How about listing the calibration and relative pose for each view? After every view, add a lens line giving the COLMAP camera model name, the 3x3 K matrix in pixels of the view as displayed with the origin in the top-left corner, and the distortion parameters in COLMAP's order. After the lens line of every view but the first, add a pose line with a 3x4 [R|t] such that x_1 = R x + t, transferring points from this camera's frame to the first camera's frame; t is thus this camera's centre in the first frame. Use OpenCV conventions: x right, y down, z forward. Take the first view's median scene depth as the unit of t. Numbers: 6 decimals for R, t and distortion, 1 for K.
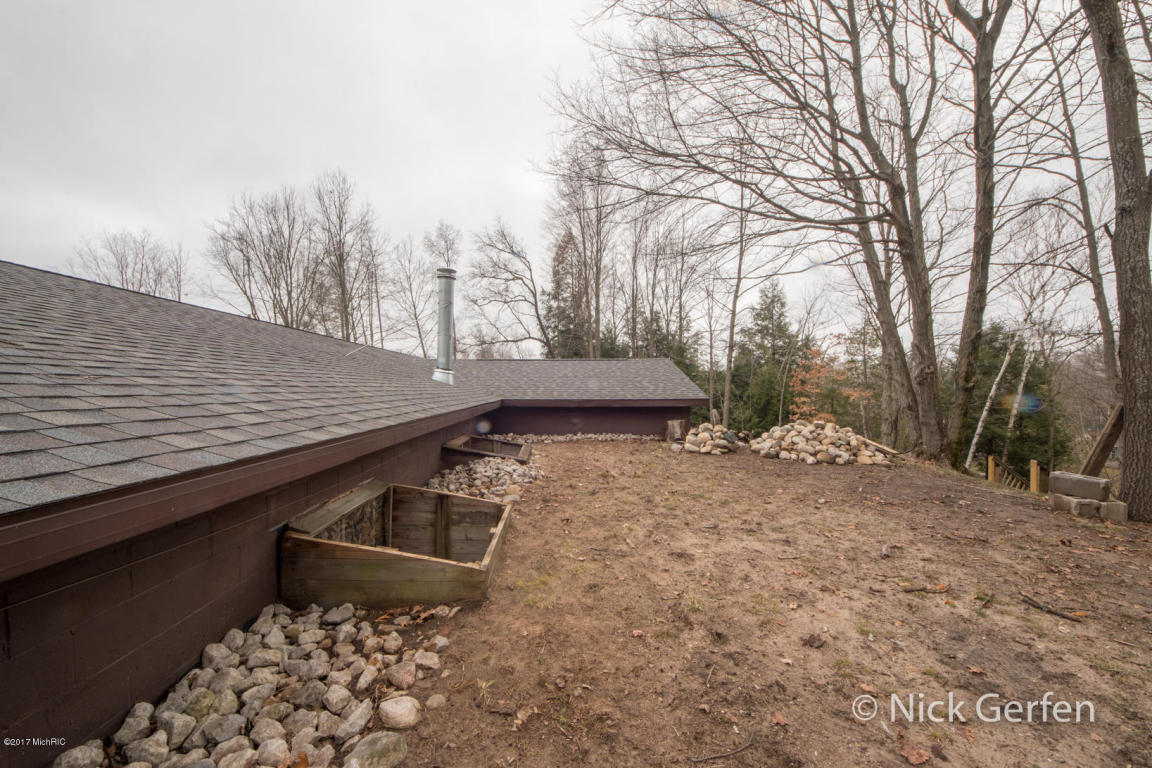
lens RADIAL K [[431.5, 0, 570.4], [0, 431.5, 386.3], [0, 0, 1]] dist [0.020425, -0.000126]
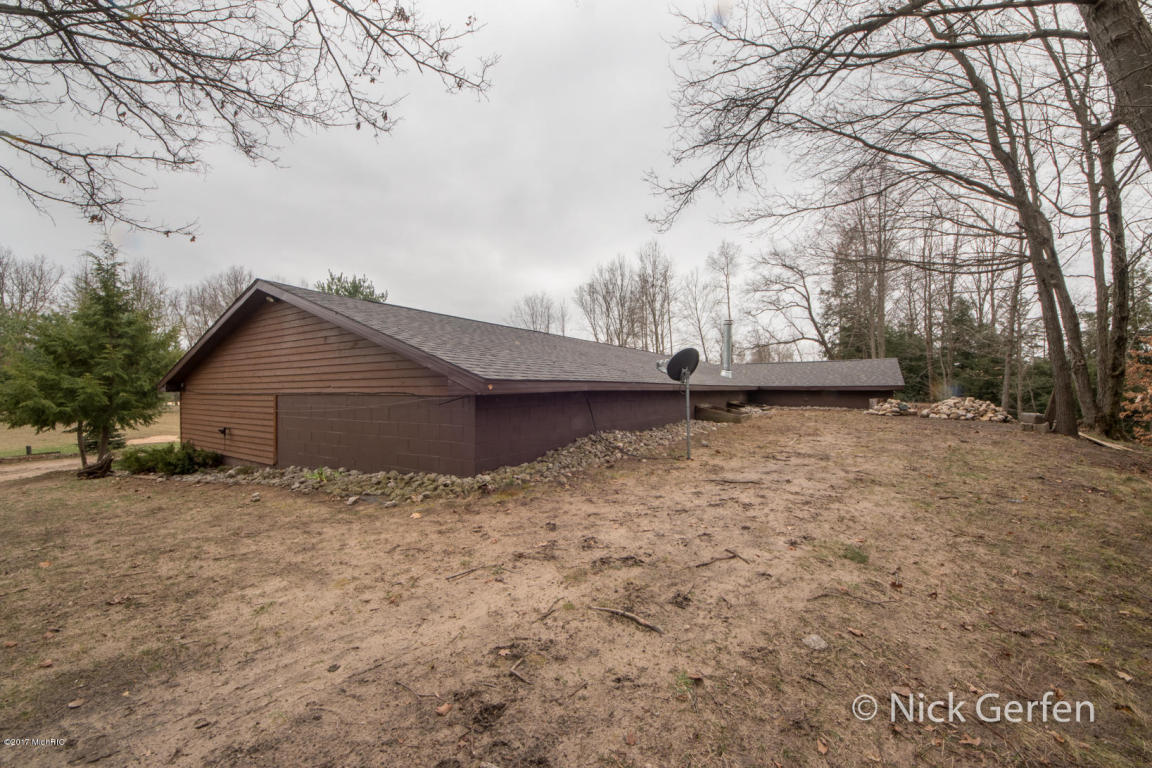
lens RADIAL K [[431.5, 0, 570.4], [0, 431.5, 386.3], [0, 0, 1]] dist [0.020425, -0.000126]
pose [[0.815900, 0.000950, -0.578192, 0.071214], [-0.001408, 0.999999, -0.000343, 0.009710], [0.578191, 0.001094, 0.815901, -0.271899]]
